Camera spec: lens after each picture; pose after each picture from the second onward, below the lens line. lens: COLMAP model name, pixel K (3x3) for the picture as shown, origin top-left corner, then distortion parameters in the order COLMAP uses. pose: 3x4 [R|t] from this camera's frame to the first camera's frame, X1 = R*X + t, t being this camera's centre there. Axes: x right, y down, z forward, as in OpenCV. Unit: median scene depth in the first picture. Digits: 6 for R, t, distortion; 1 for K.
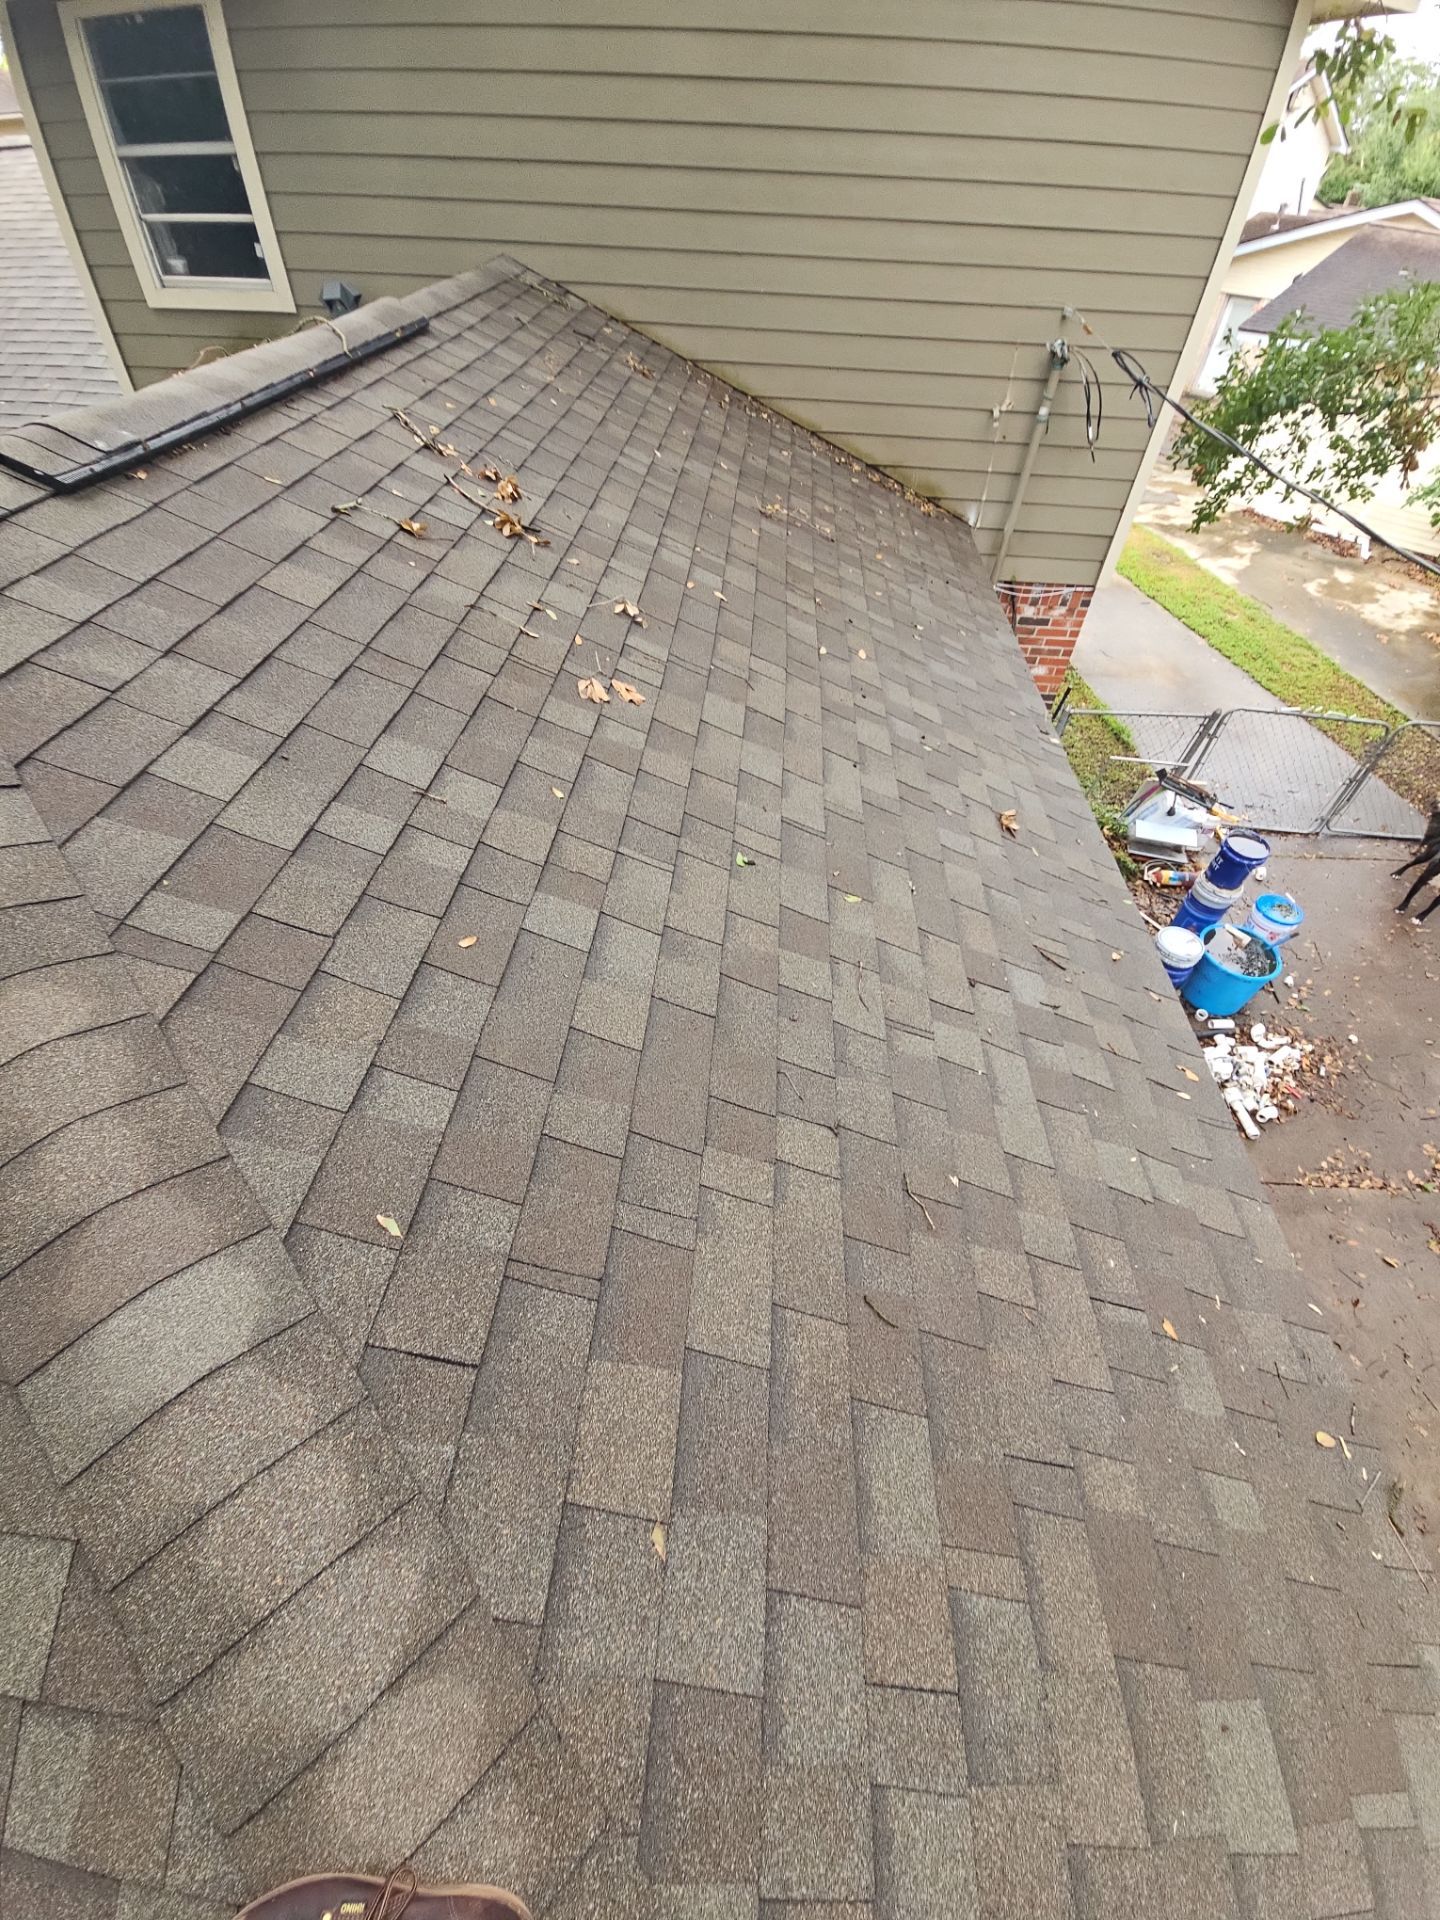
lens RADIAL K [[788.8, 0, 714.3], [0, 788.8, 971.0], [0, 0, 1]] dist [0.003079, -0.005760]
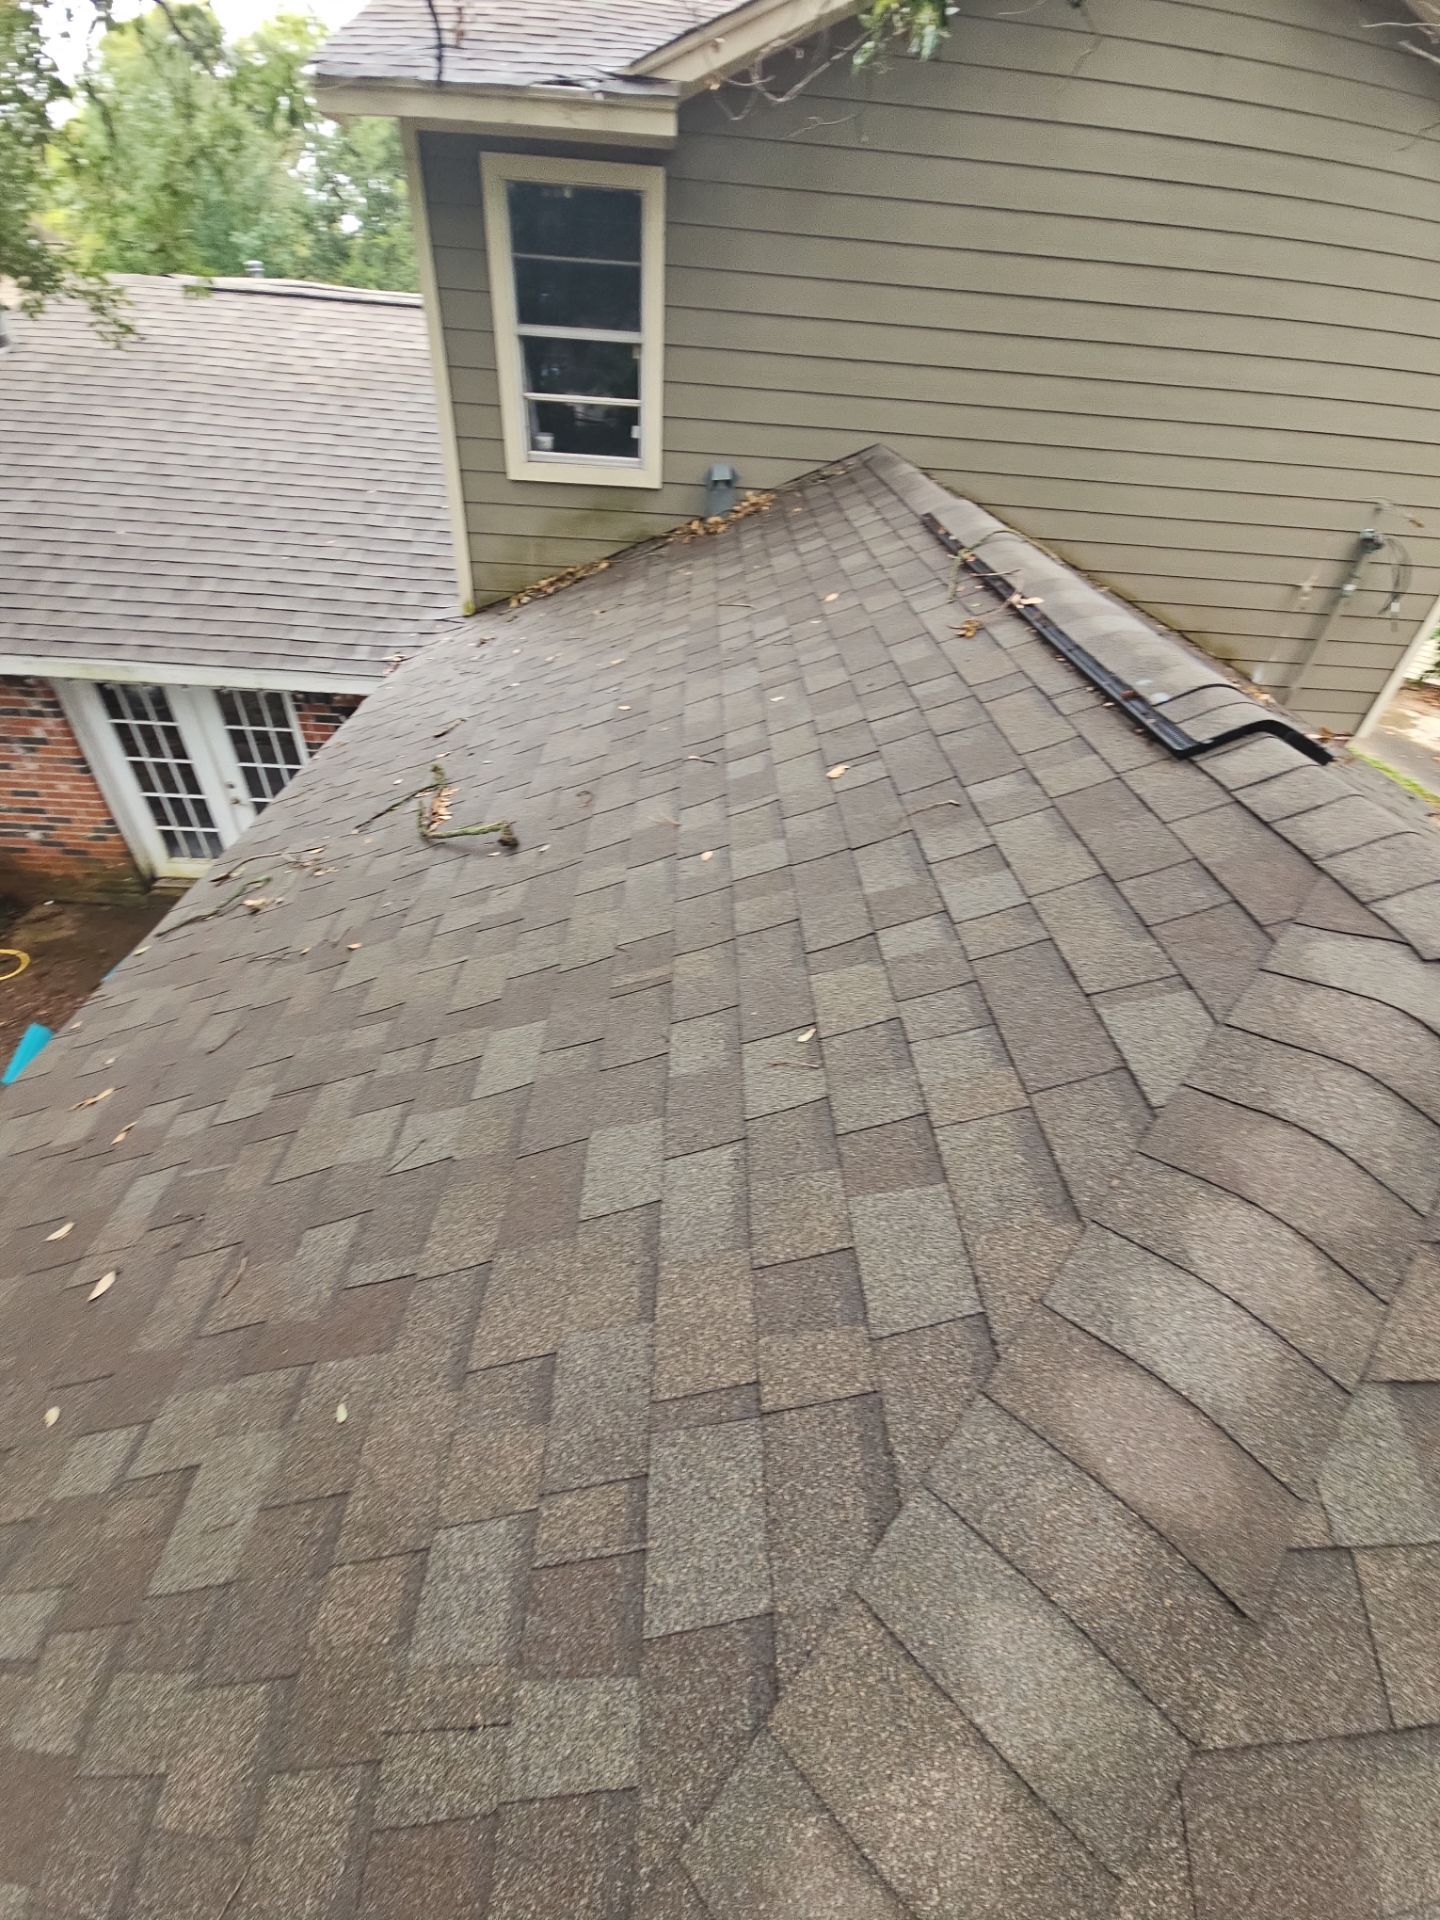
lens RADIAL K [[788.8, 0, 718.1], [0, 788.8, 964.2], [0, 0, 1]] dist [0.003079, -0.005760]
pose [[0.996712, -0.026161, 0.076691, -0.552622], [0.035509, 0.991749, -0.123178, -0.102682], [-0.072836, 0.125497, 0.989417, 0.067854]]
